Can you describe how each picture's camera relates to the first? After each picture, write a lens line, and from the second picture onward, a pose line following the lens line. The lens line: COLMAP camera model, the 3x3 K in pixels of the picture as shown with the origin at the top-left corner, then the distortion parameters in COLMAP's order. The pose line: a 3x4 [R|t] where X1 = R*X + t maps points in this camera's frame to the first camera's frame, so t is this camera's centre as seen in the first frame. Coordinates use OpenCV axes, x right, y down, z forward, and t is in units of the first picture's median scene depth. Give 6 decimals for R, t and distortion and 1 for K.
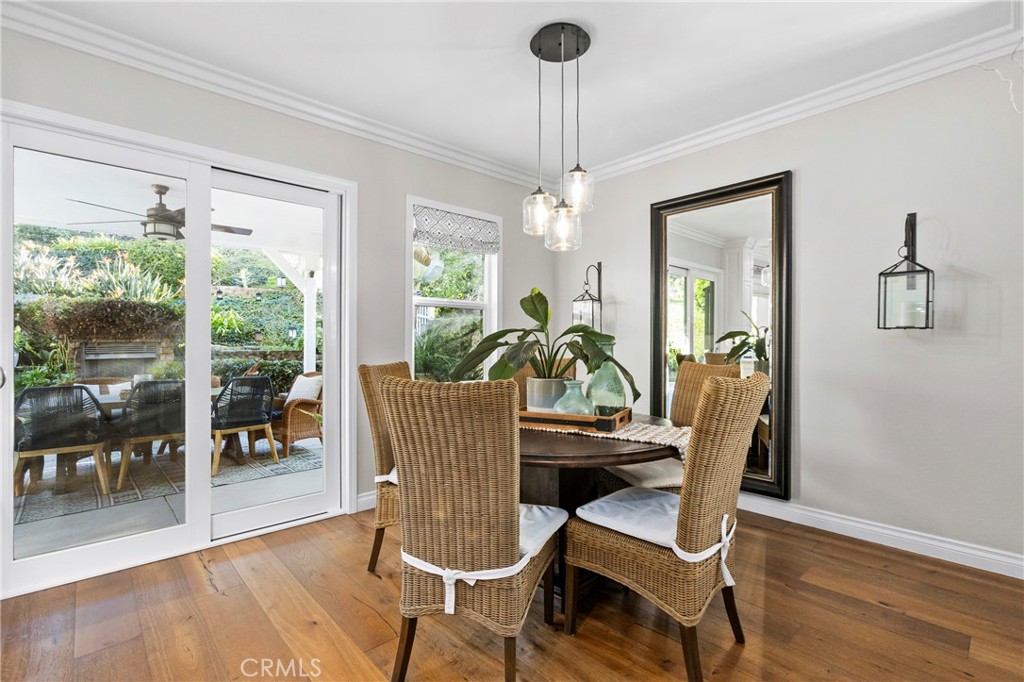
lens RADIAL K [[465.2, 0, 511.1], [0, 465.2, 340.4], [0, 0, 1]] dist [-0.003014, 0.001252]
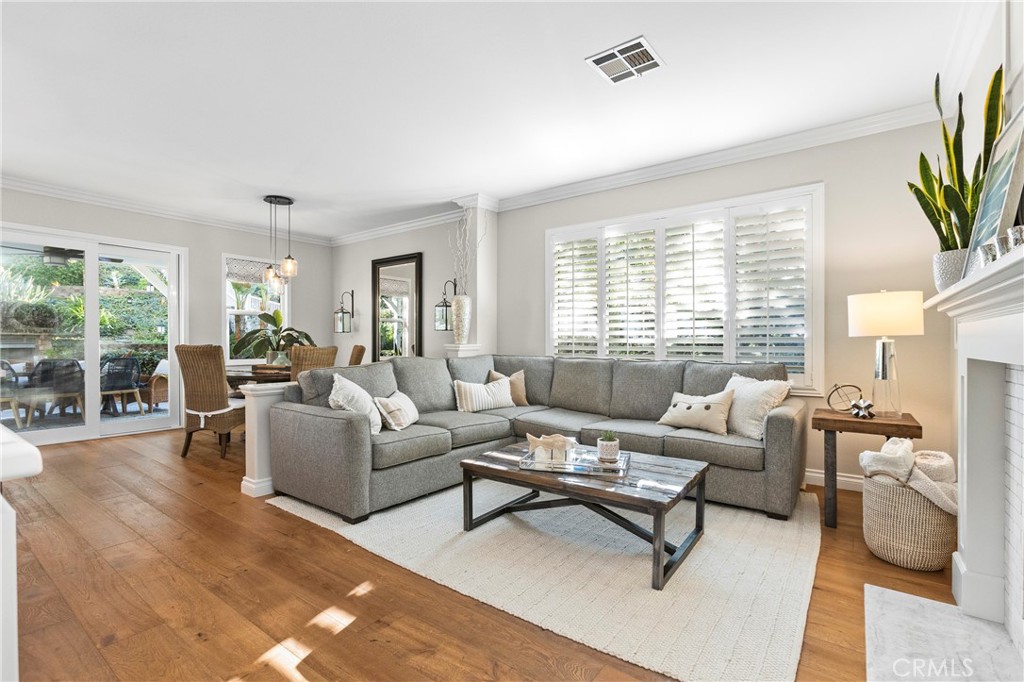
lens RADIAL K [[465.2, 0, 513.4], [0, 465.2, 346.4], [0, 0, 1]] dist [-0.003014, 0.001252]
pose [[0.982240, 0.001429, 0.187623, 0.368566], [-0.004795, 0.999836, 0.017489, 0.006988], [-0.187567, -0.018078, 0.982085, -0.659021]]
